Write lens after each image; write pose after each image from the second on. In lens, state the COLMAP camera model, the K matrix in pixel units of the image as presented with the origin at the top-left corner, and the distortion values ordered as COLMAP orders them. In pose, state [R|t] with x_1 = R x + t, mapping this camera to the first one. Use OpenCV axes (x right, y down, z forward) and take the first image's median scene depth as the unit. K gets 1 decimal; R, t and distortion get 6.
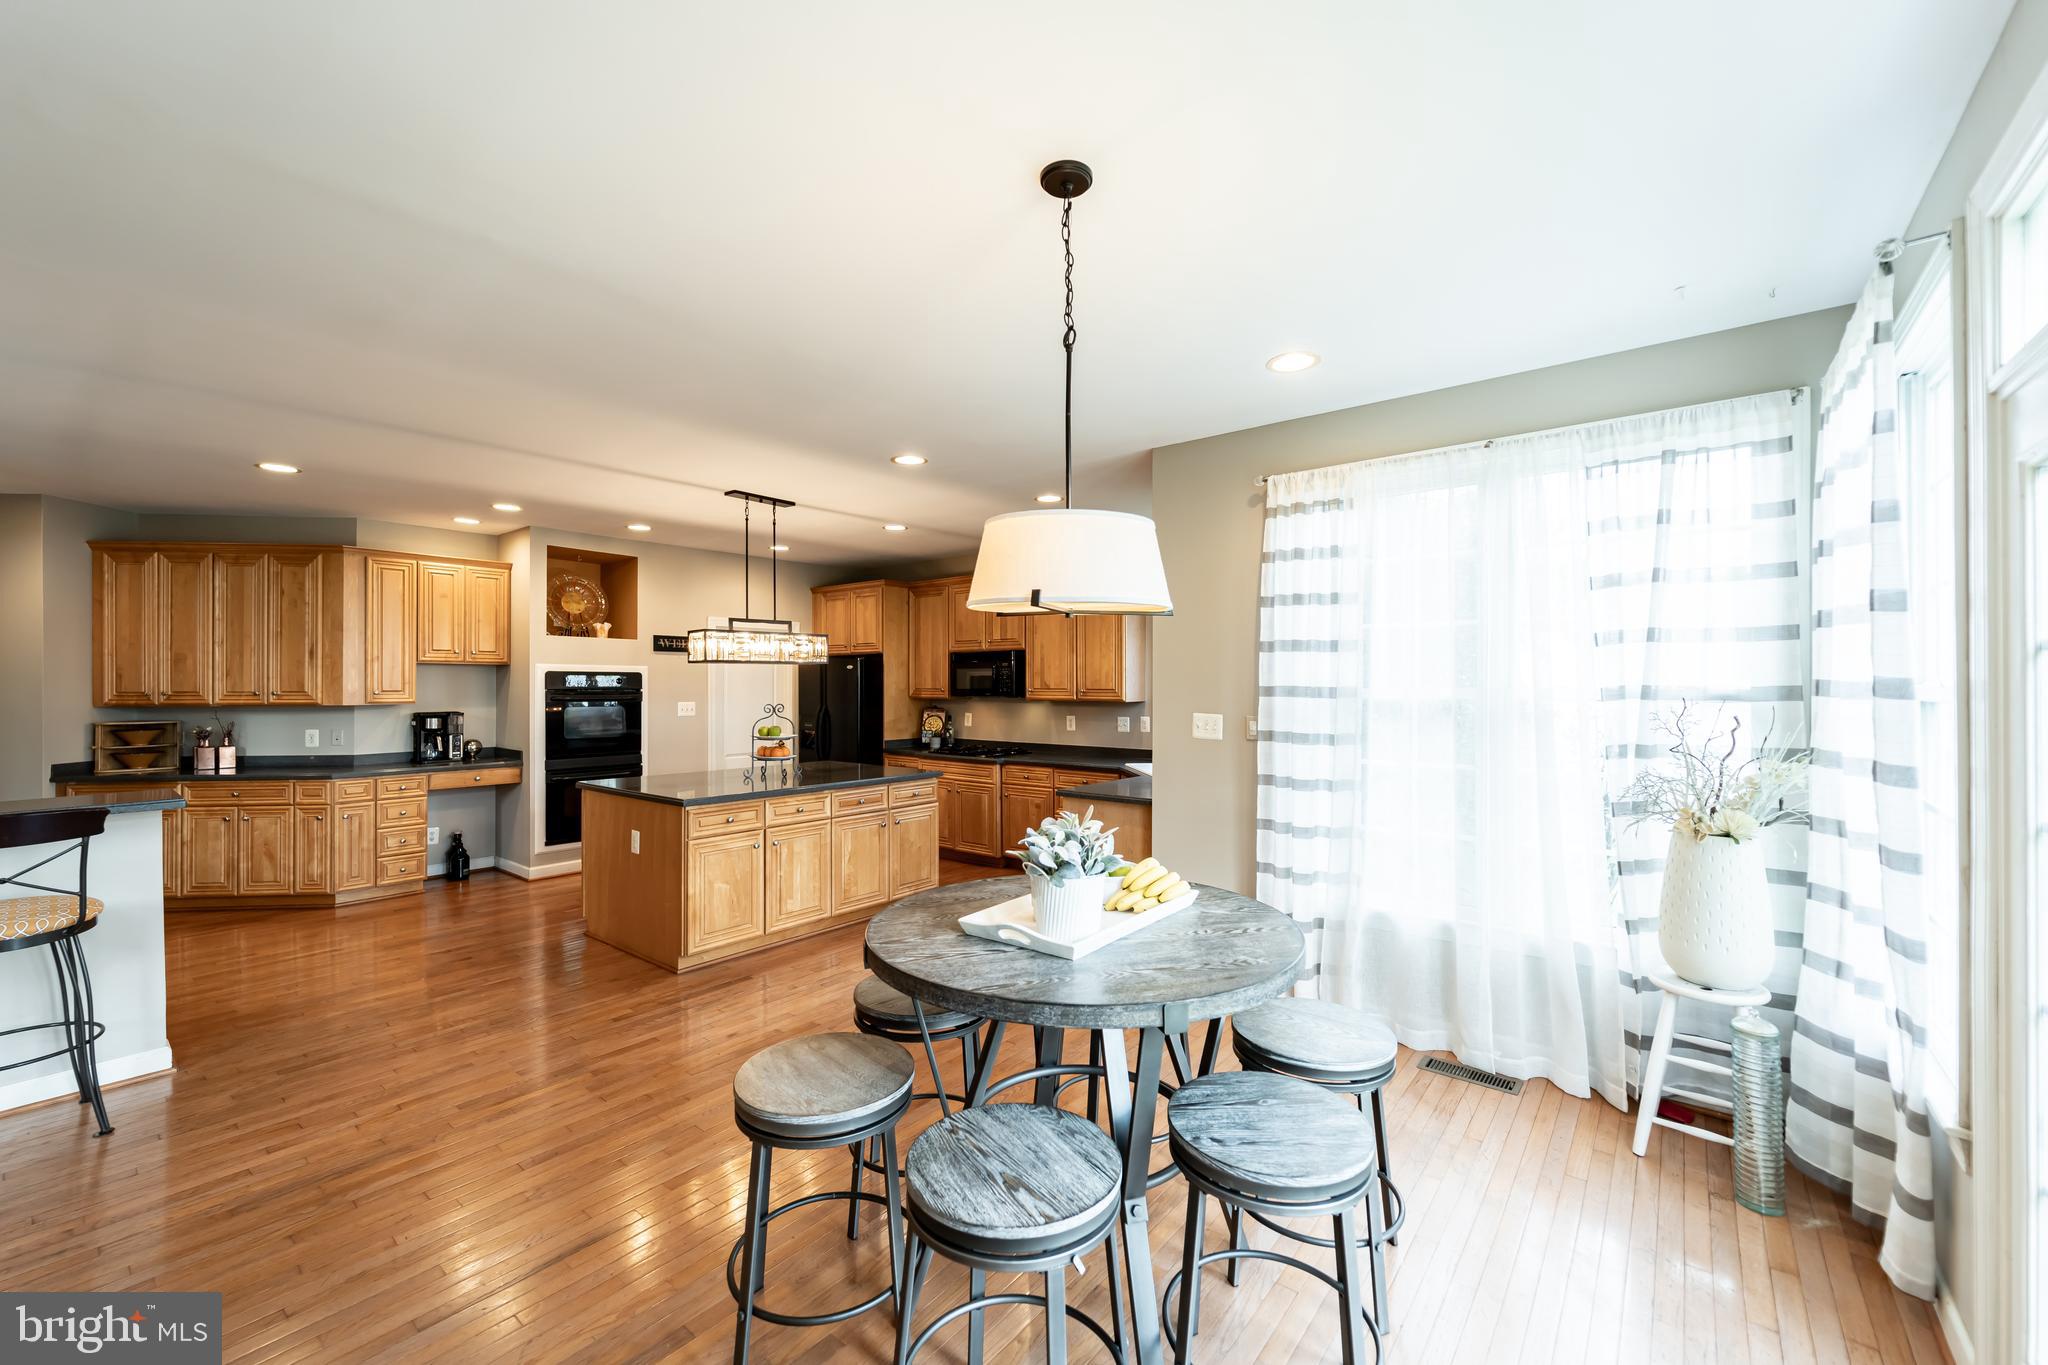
lens RADIAL K [[823.4, 0, 1033.1], [0, 823.4, 684.0], [0, 0, 1]] dist [-0.000489, 0.000034]
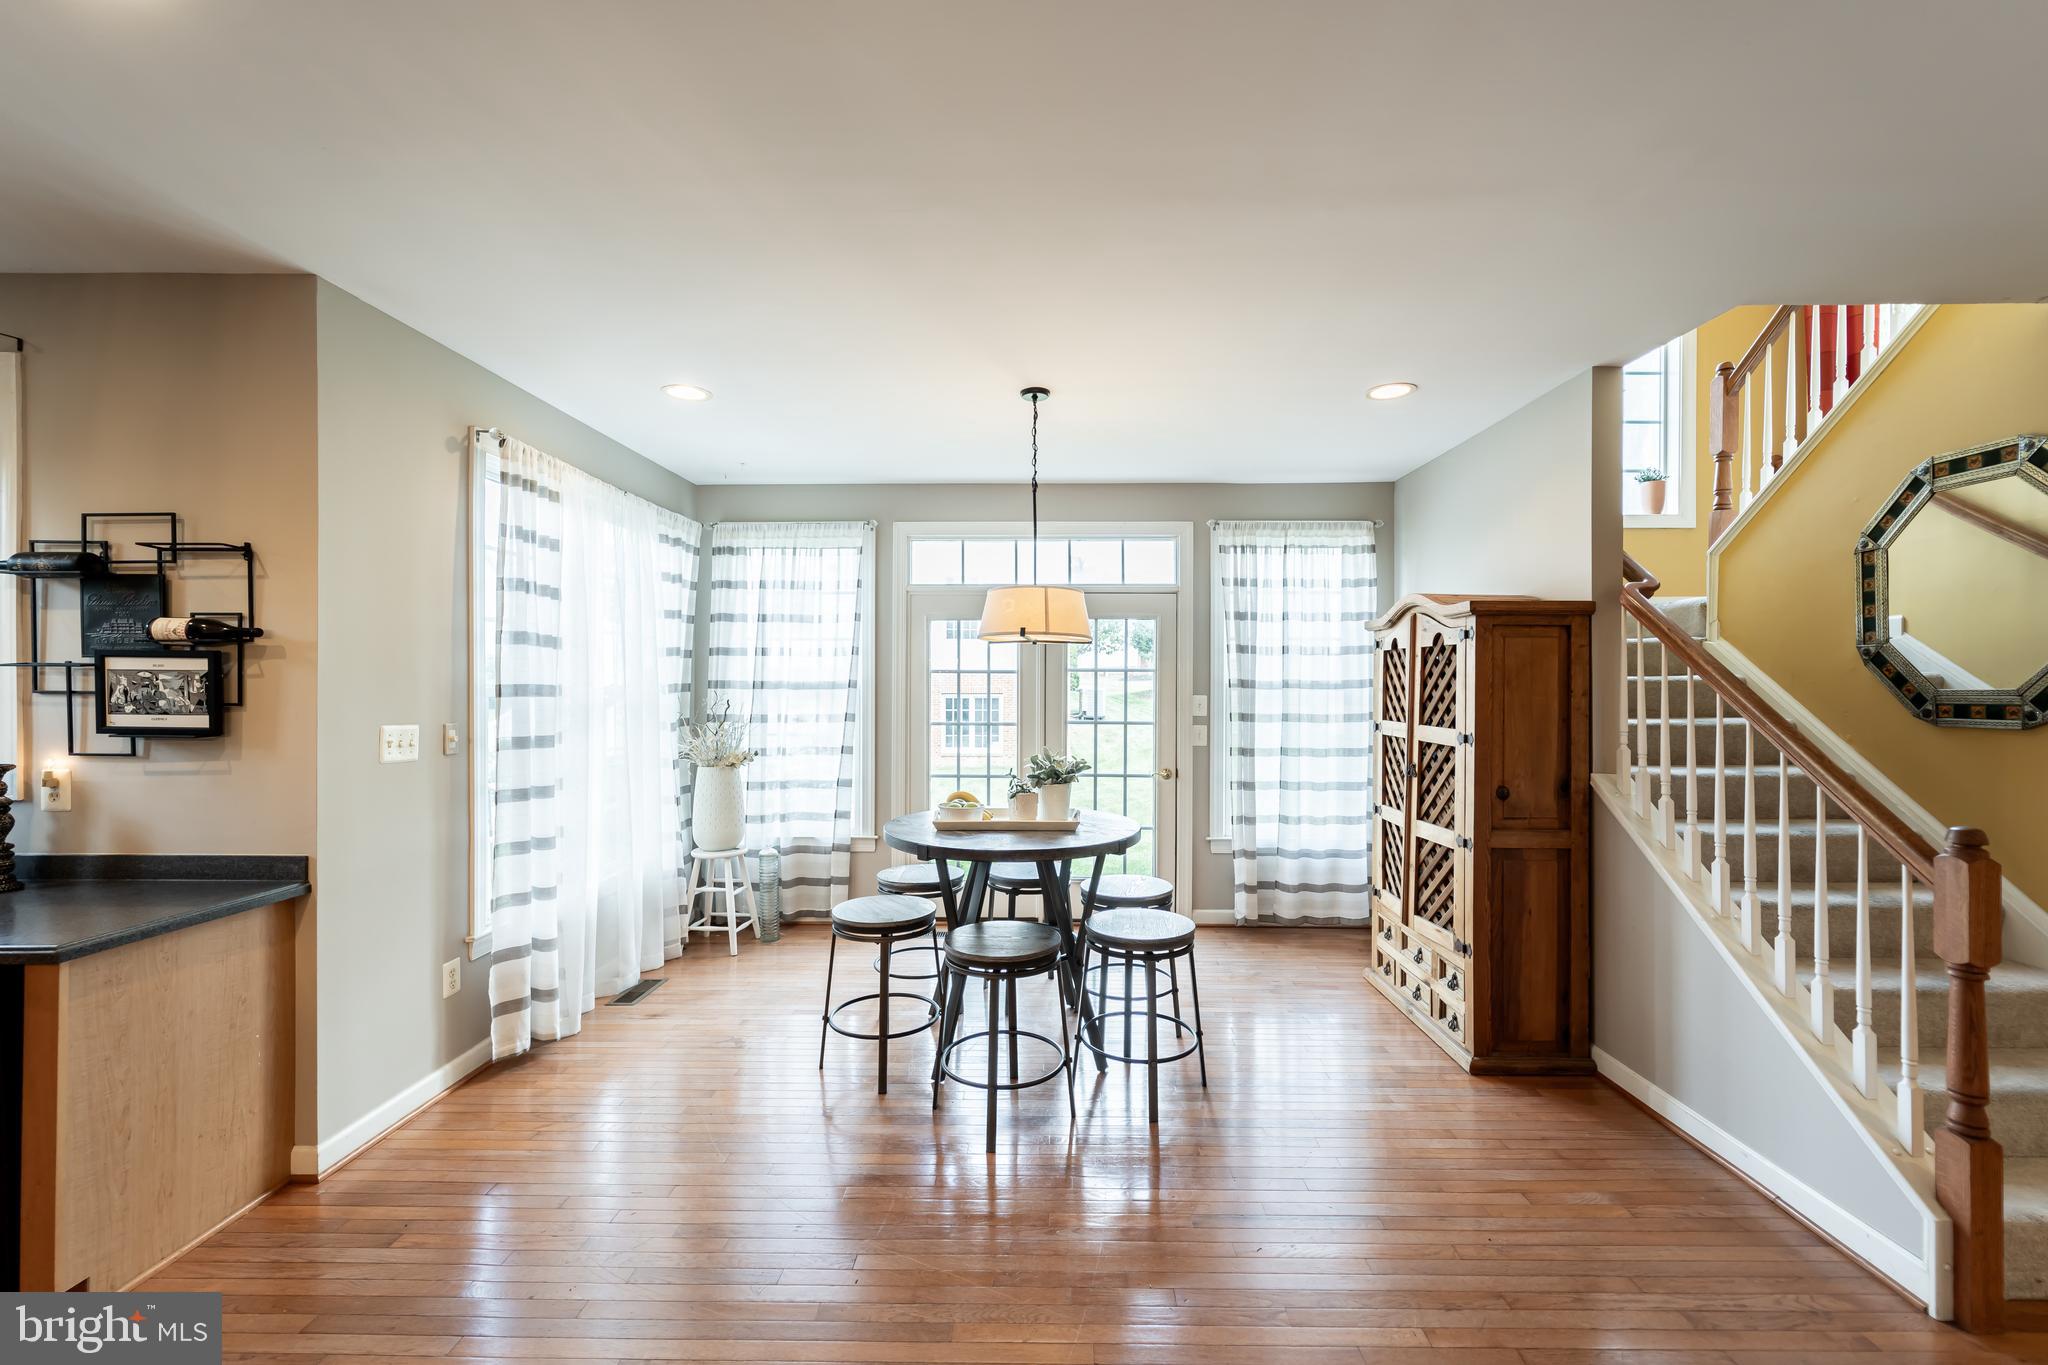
lens RADIAL K [[841.2, 0, 1024.0], [0, 841.2, 682.5], [0, 0, 1]] dist [0.000018, 0.000014]
pose [[-0.603959, 0.002283, 0.797012, -0.404967], [-0.002772, 0.999984, -0.004965, 0.001991], [-0.797011, -0.005208, -0.603943, 0.616218]]
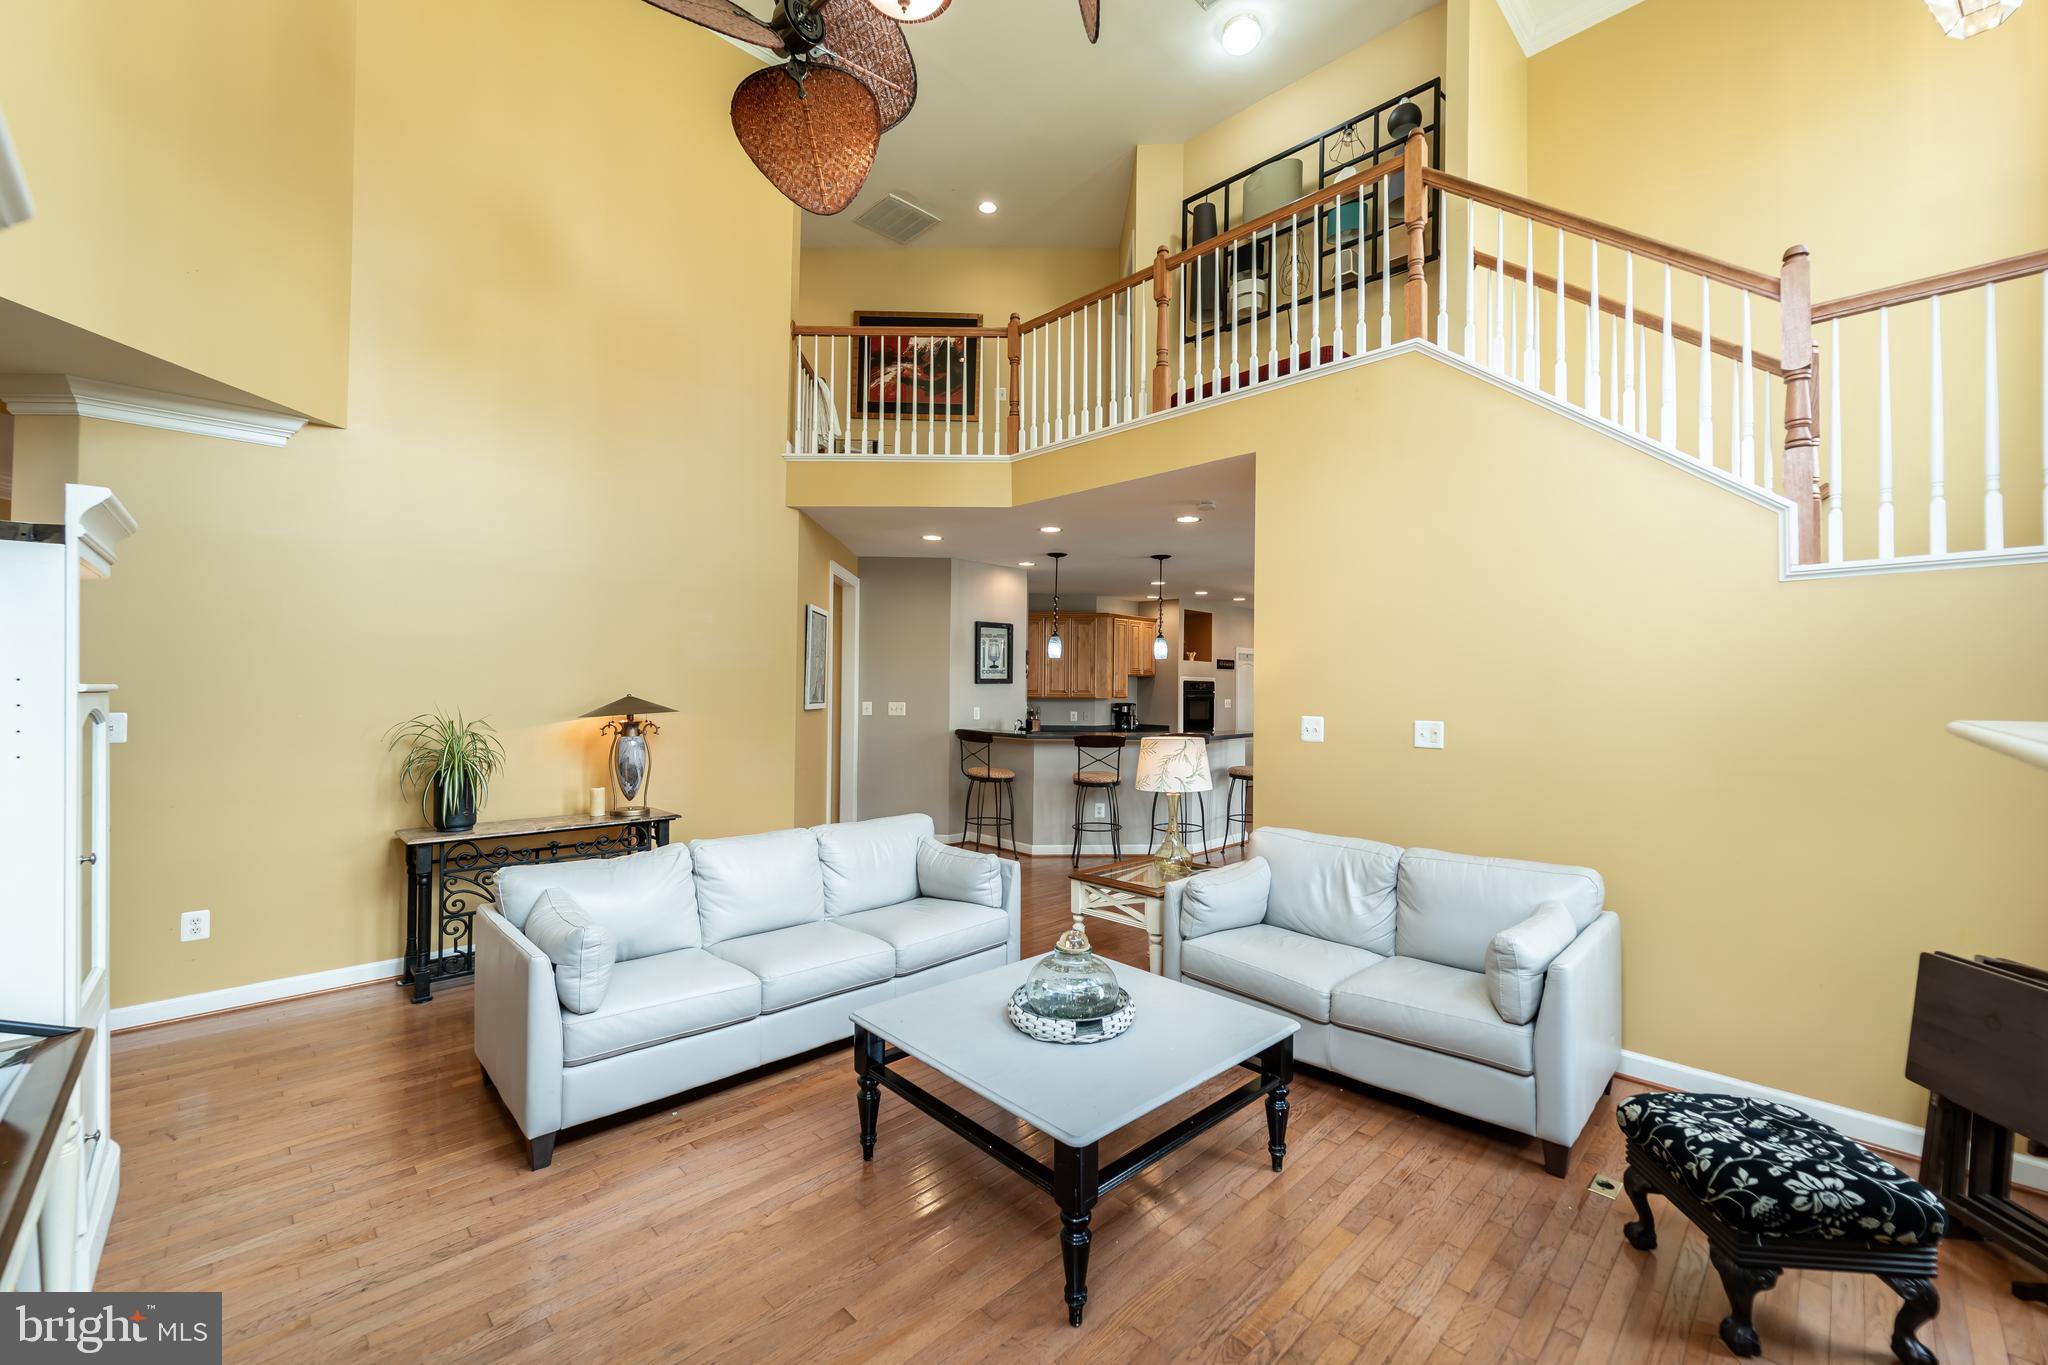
lens RADIAL K [[820.5, 0, 1015.7], [0, 820.5, 669.8], [0, 0, 1]] dist [0.028347, 0.000065]
pose [[0.990855, 0.007466, -0.134723, -0.676093], [-0.010456, 0.999714, -0.021498, 0.002515], [0.134524, 0.022710, 0.990650, -0.759346]]
